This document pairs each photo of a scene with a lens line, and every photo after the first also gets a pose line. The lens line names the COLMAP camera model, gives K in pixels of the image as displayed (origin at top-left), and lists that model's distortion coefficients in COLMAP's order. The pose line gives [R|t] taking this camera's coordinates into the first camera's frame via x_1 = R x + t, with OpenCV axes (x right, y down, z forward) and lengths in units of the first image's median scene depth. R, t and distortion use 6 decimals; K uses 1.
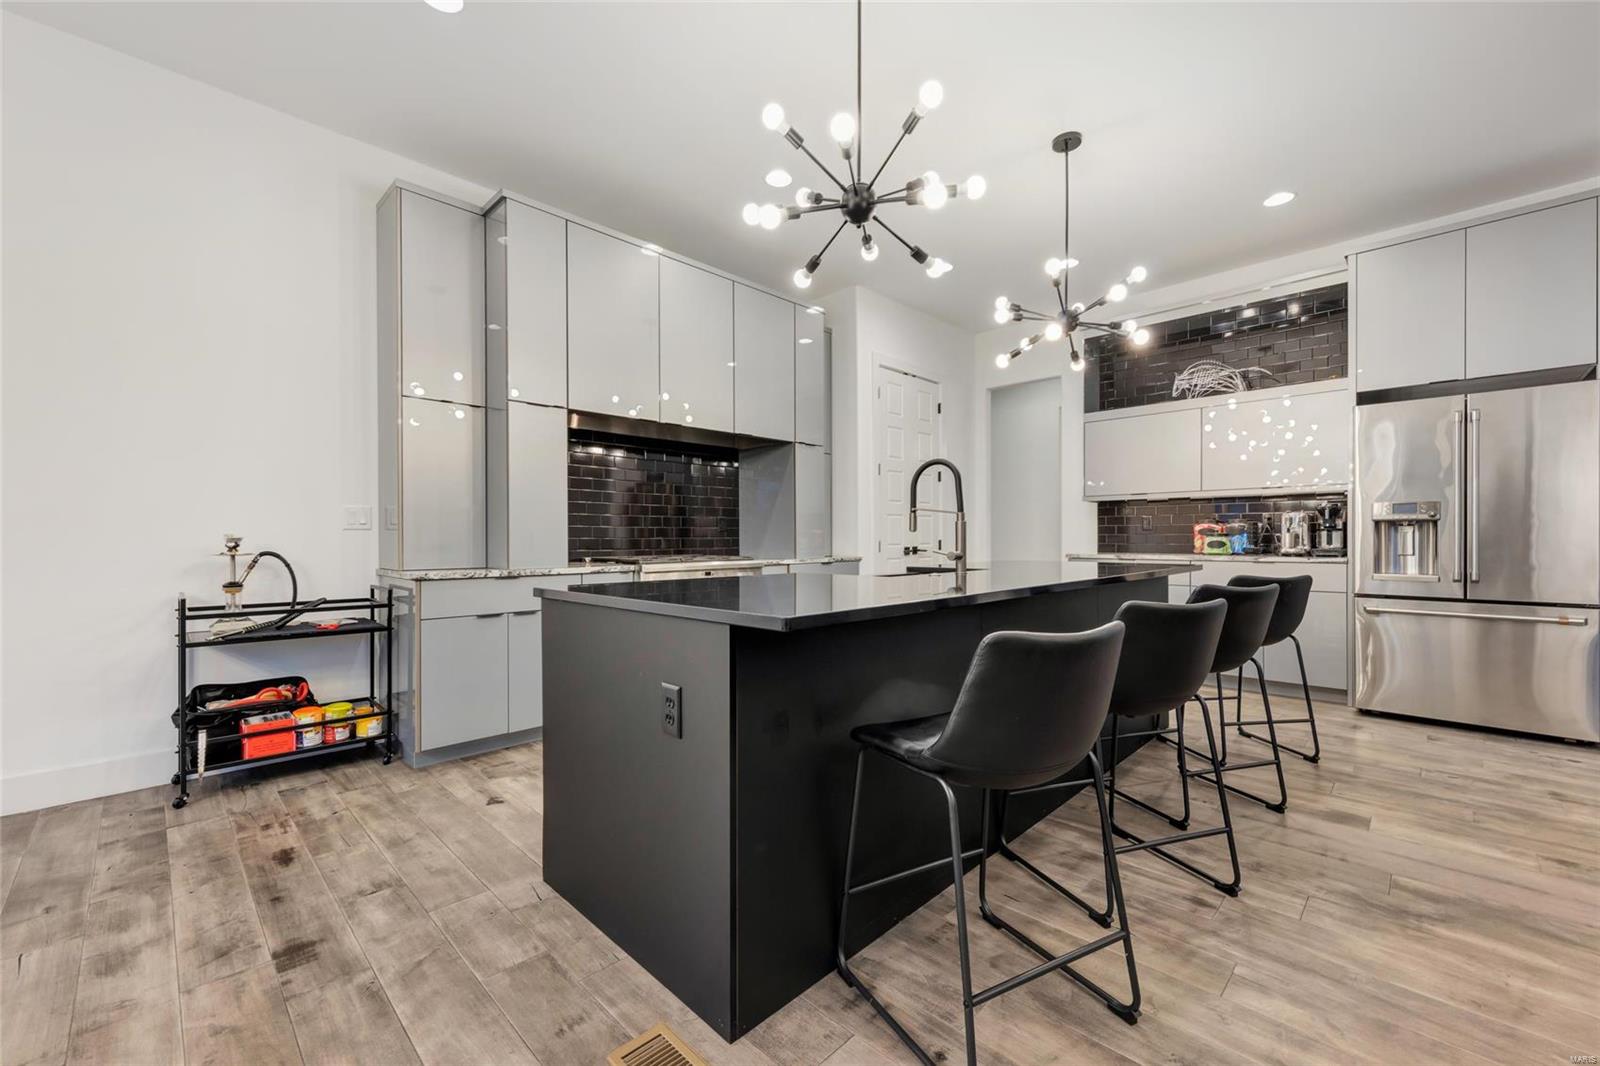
lens RADIAL K [[644.7, 0, 805.2], [0, 644.7, 540.6], [0, 0, 1]] dist [0.006986, 0.000314]
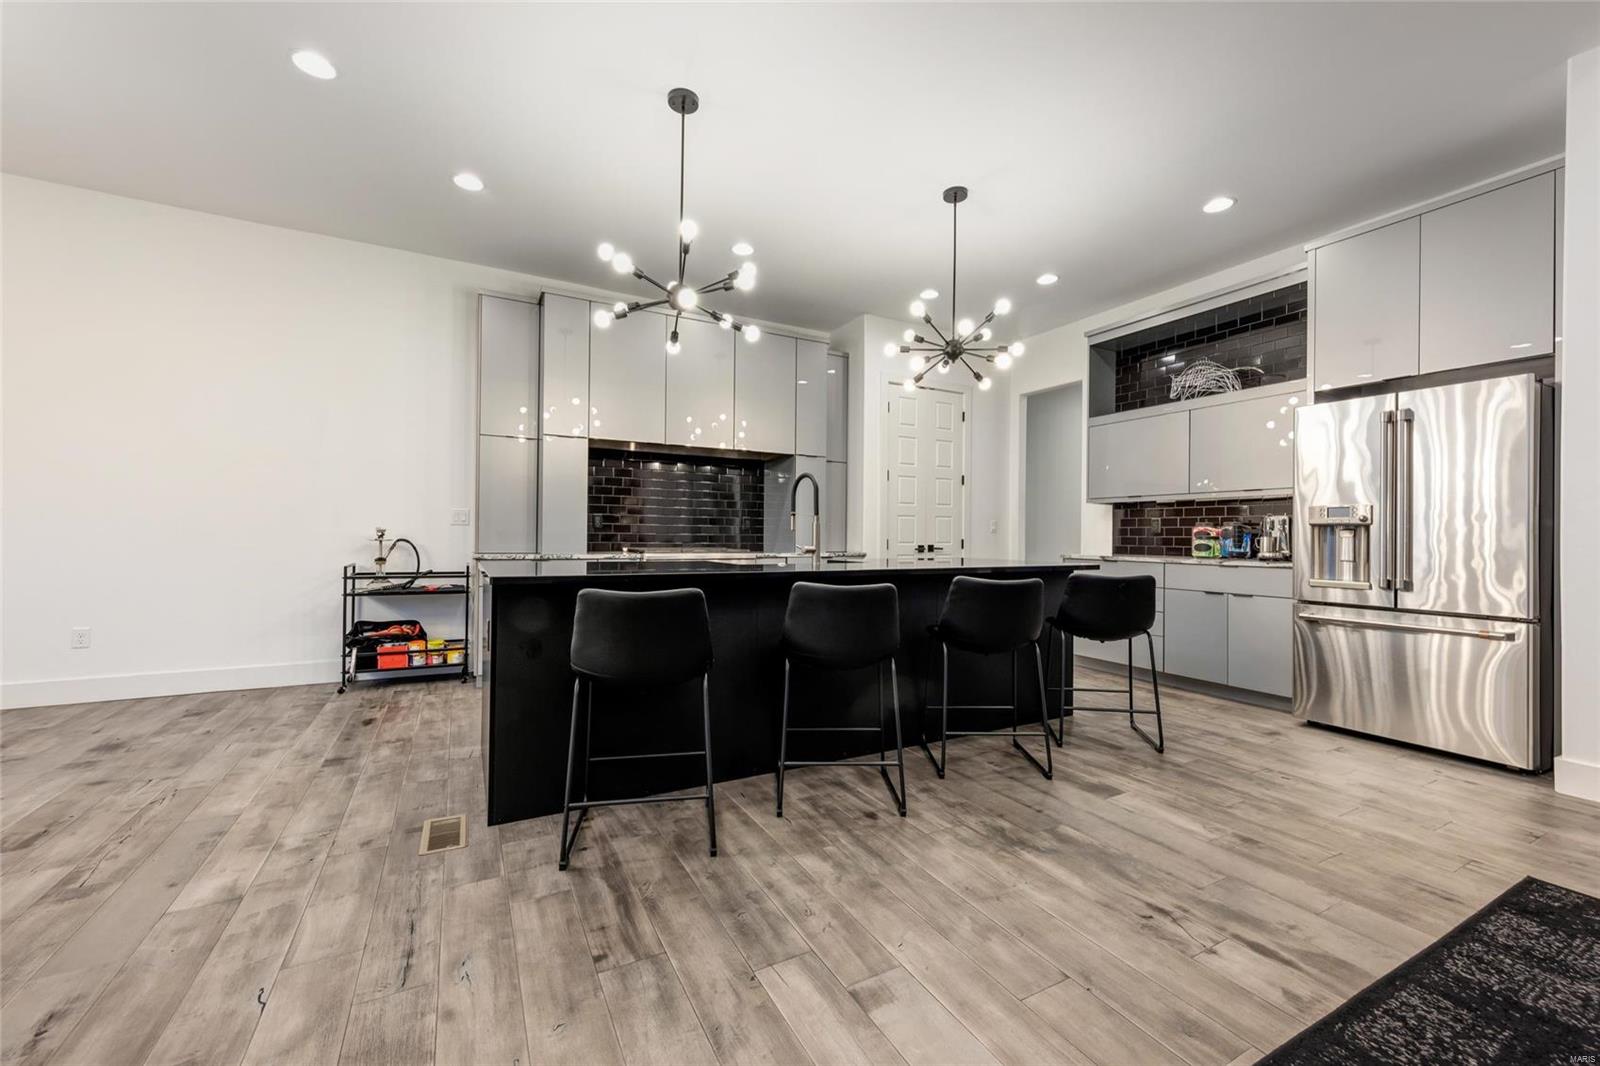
lens RADIAL K [[634.3, 0, 804.0], [0, 634.3, 533.2], [0, 0, 1]] dist [0.010481, 0.000037]
pose [[0.955170, 0.012376, -0.295800, 0.556502], [-0.014825, 0.999872, -0.006037, -0.001497], [0.295687, 0.010151, 0.955231, -0.177902]]
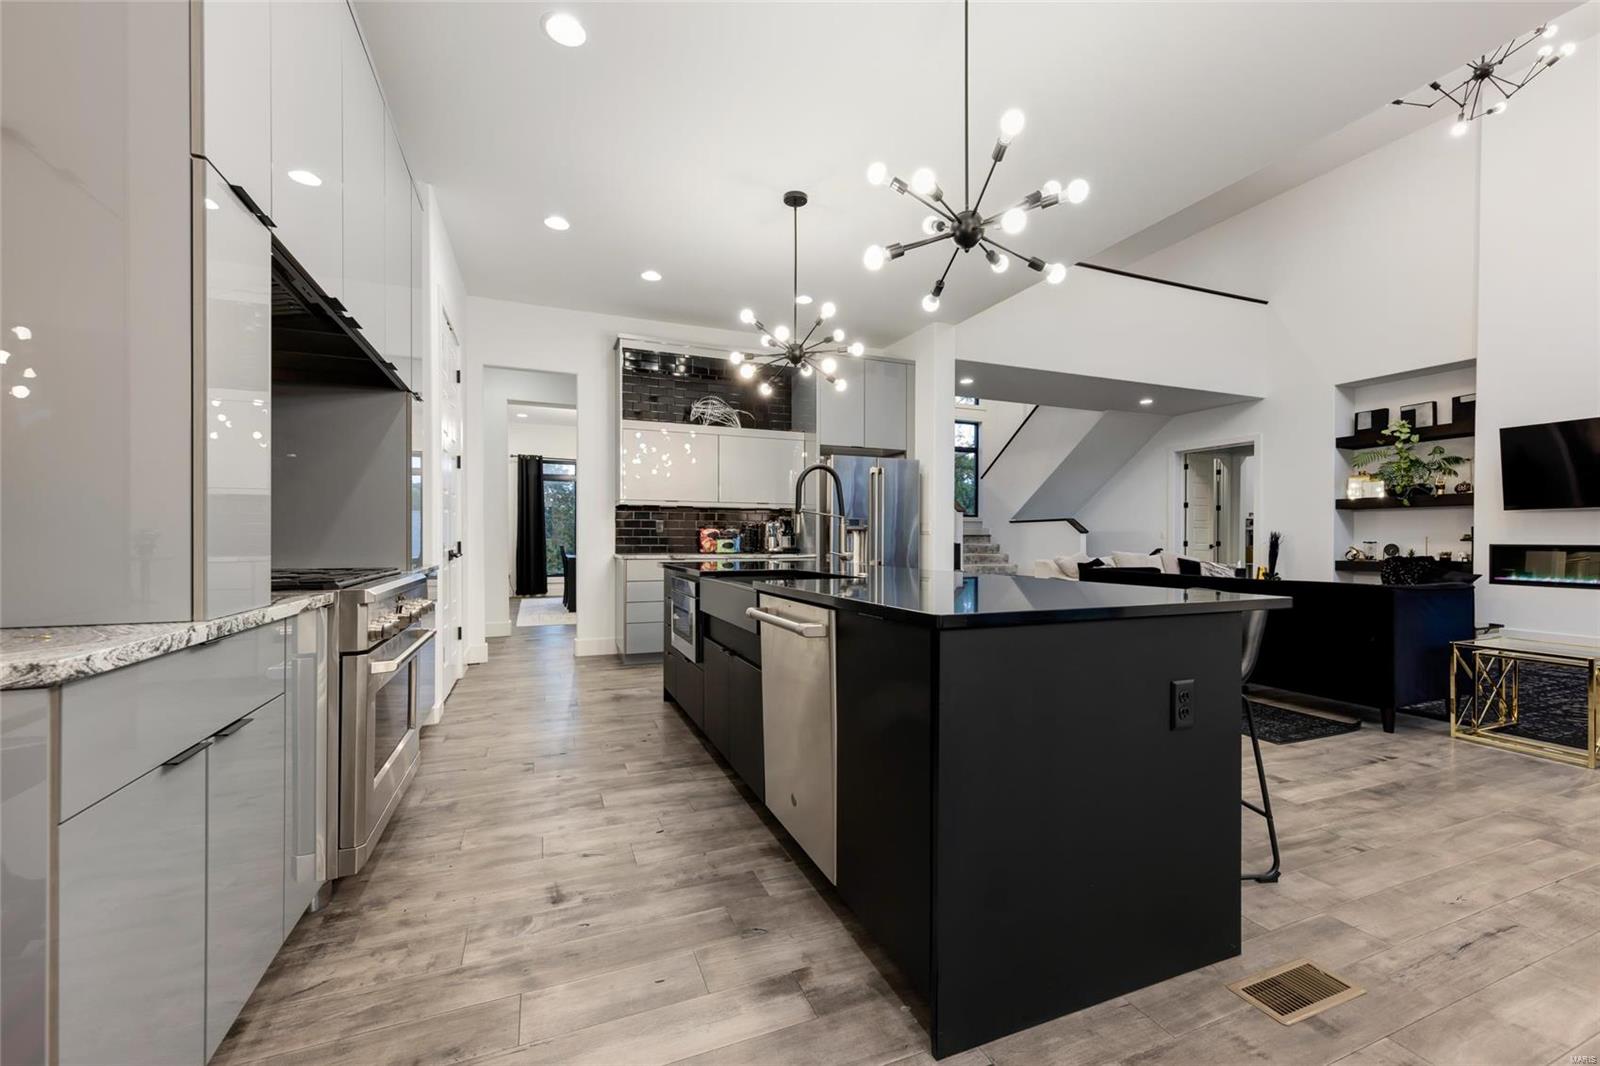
lens RADIAL K [[644.7, 0, 805.2], [0, 644.7, 540.6], [0, 0, 1]] dist [0.006986, 0.000314]
pose [[0.395869, 0.000368, 0.918307, -0.738143], [0.002934, 0.999994, -0.001665, -0.001365], [-0.918302, 0.003354, 0.395865, 0.598199]]
